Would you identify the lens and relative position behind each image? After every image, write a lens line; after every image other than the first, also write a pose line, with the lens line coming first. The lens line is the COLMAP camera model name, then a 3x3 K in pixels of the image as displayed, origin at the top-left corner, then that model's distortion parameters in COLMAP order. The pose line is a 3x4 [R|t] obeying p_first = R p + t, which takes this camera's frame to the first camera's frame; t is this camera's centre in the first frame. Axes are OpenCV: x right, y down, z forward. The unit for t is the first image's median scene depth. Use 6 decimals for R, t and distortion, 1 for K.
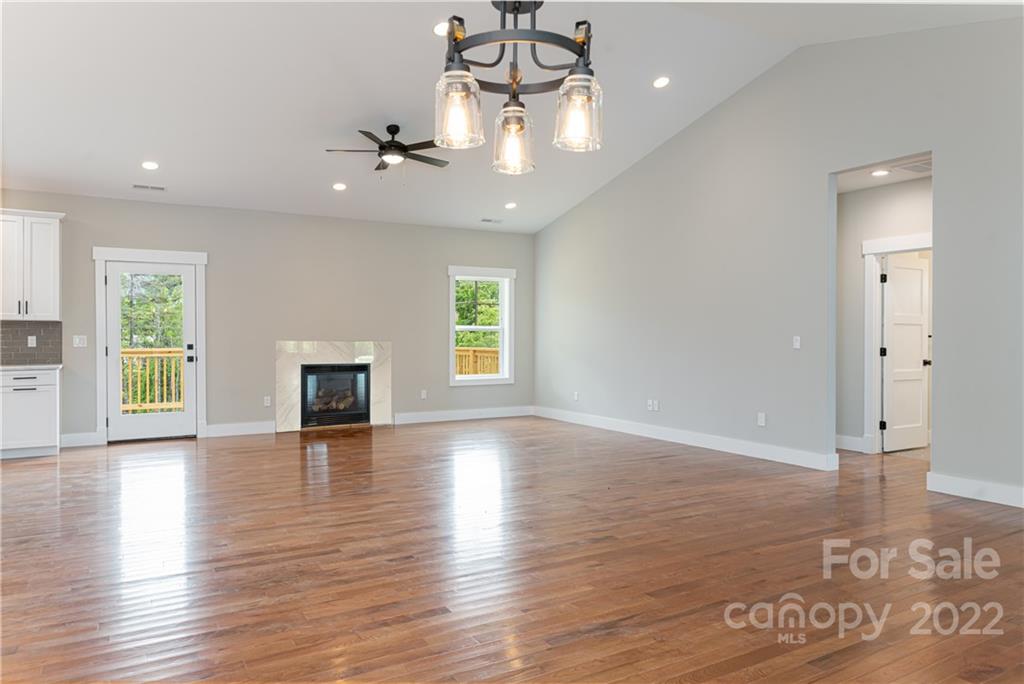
lens RADIAL K [[677.2, 0, 516.4], [0, 677.2, 332.9], [0, 0, 1]] dist [-0.006956, -0.000448]
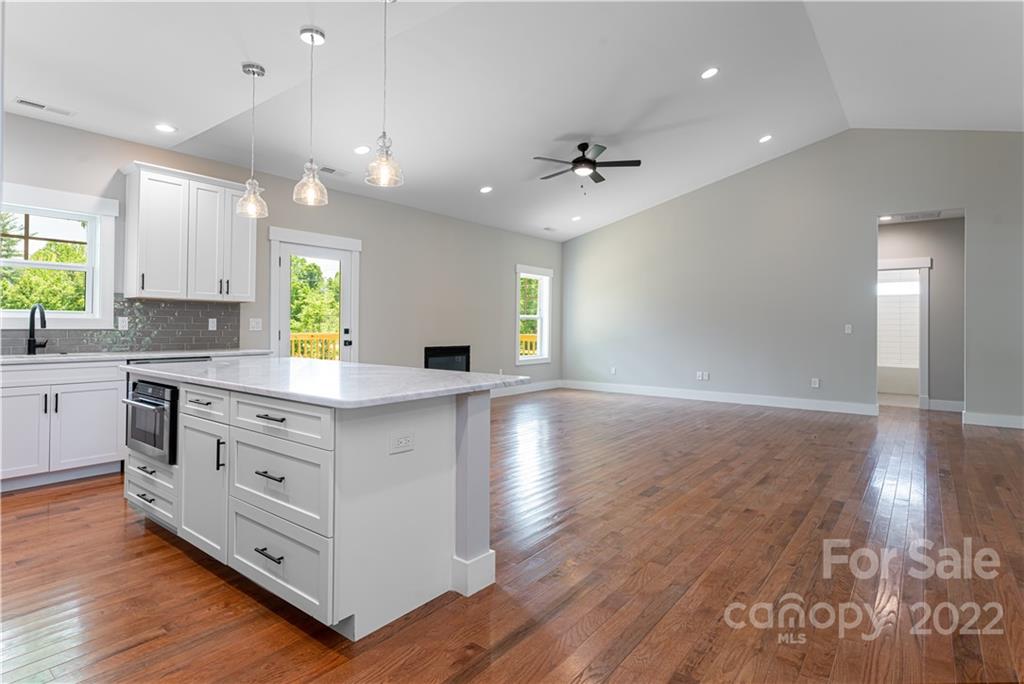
lens RADIAL K [[528.9, 0, 508.2], [0, 528.9, 314.3], [0, 0, 1]] dist [-0.000536, 0.000546]
pose [[0.927990, 0.015254, 0.372294, -0.551217], [-0.008769, 0.999779, -0.019106, 0.008382], [-0.372503, 0.014466, 0.927918, 0.169266]]
